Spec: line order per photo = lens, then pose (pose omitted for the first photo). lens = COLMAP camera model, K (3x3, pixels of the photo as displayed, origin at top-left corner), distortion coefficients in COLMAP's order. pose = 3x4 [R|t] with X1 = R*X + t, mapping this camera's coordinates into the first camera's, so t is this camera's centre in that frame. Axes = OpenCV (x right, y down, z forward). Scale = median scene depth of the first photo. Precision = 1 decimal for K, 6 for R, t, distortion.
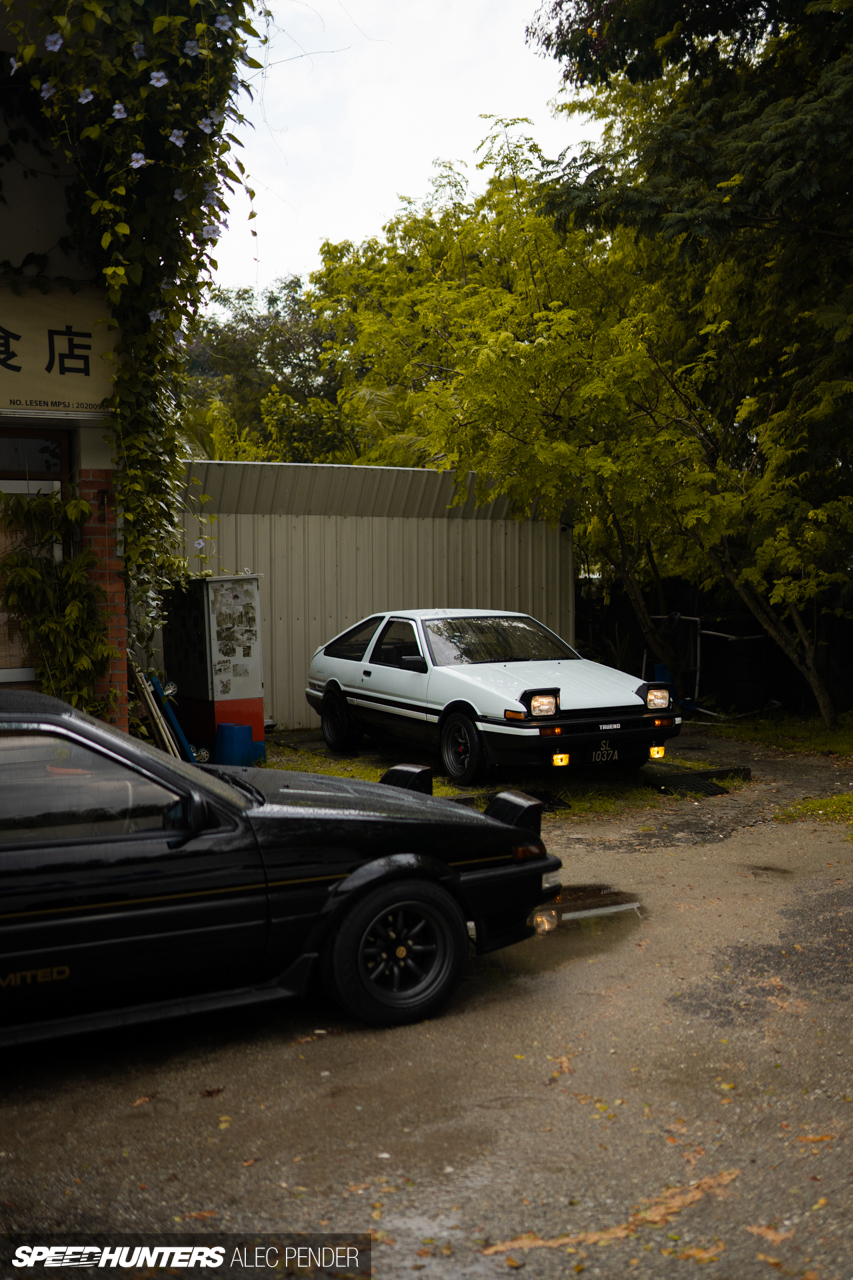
lens RADIAL K [[1265.9, 0, 426.5], [0, 1265.9, 640.0], [0, 0, 1]] dist [-0.105828, 0.005627]
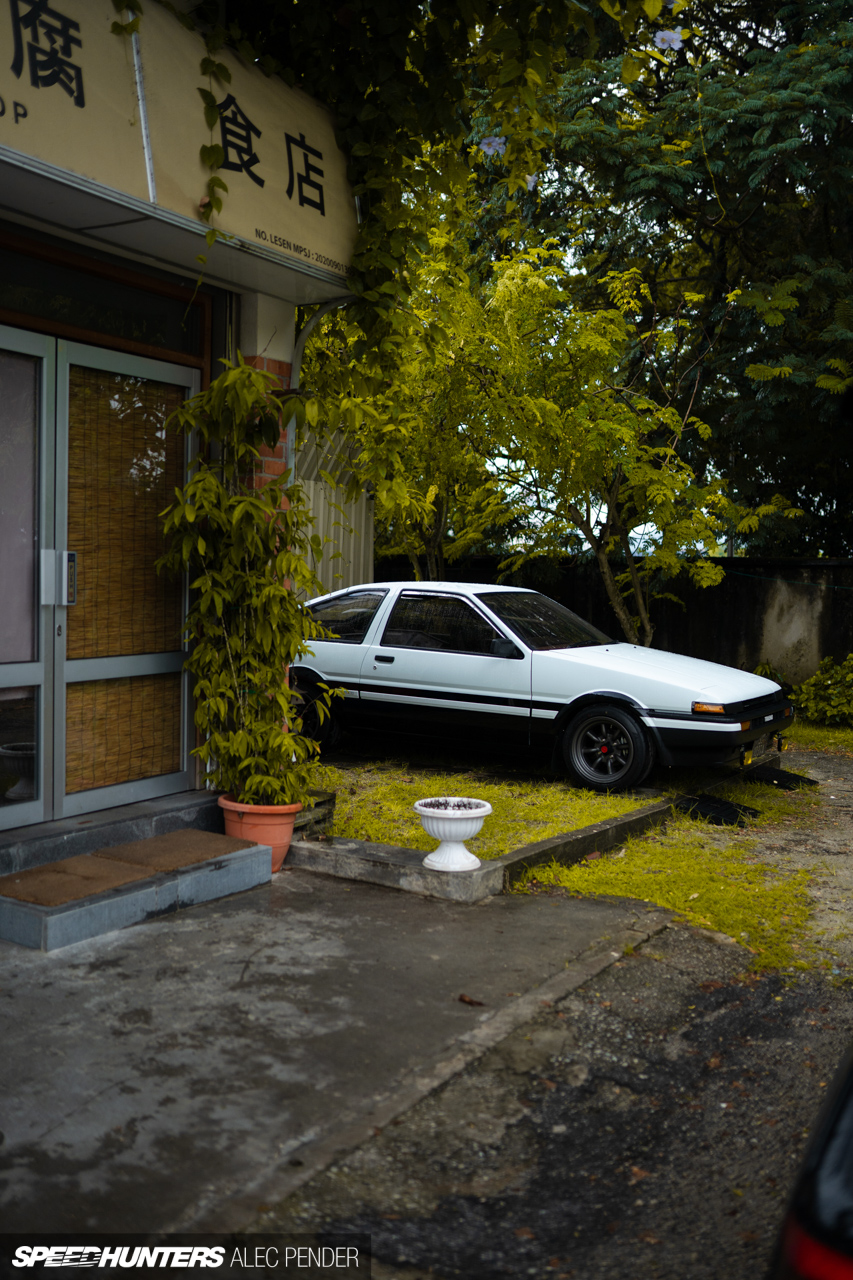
lens RADIAL K [[1265.9, 0, 426.5], [0, 1265.9, 640.0], [0, 0, 1]] dist [-0.105828, 0.005627]
pose [[0.822950, 0.002046, 0.568110, -0.528502], [-0.013181, 0.999793, 0.015493, 0.001981], [-0.567960, -0.020239, 0.822807, 0.369118]]
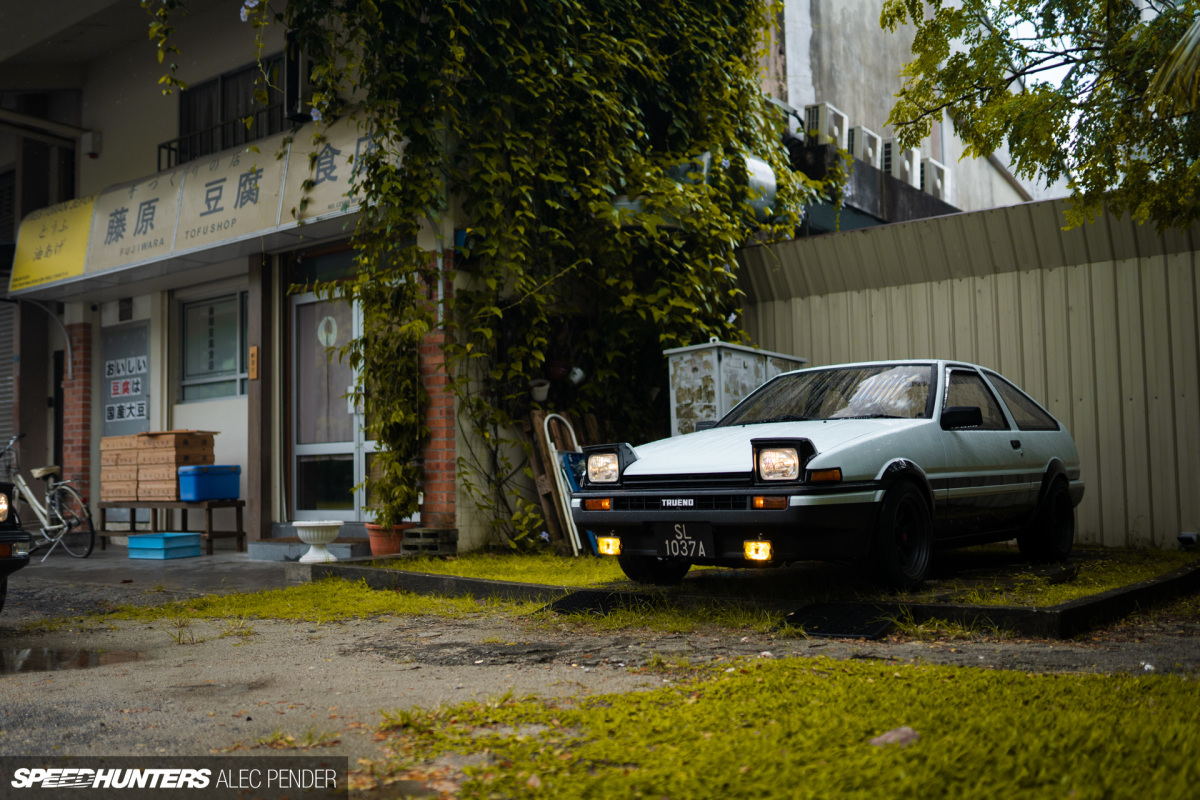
lens RADIAL K [[1142.9, 0, 600.0], [0, 1142.9, 400.0], [0, 0, 1]] dist [-0.132366, -0.000997]
pose [[0.434042, -0.062498, -0.898722, 0.619240], [-0.017921, 0.996794, -0.077973, 0.058827], [0.900714, 0.049949, 0.431531, 0.665649]]
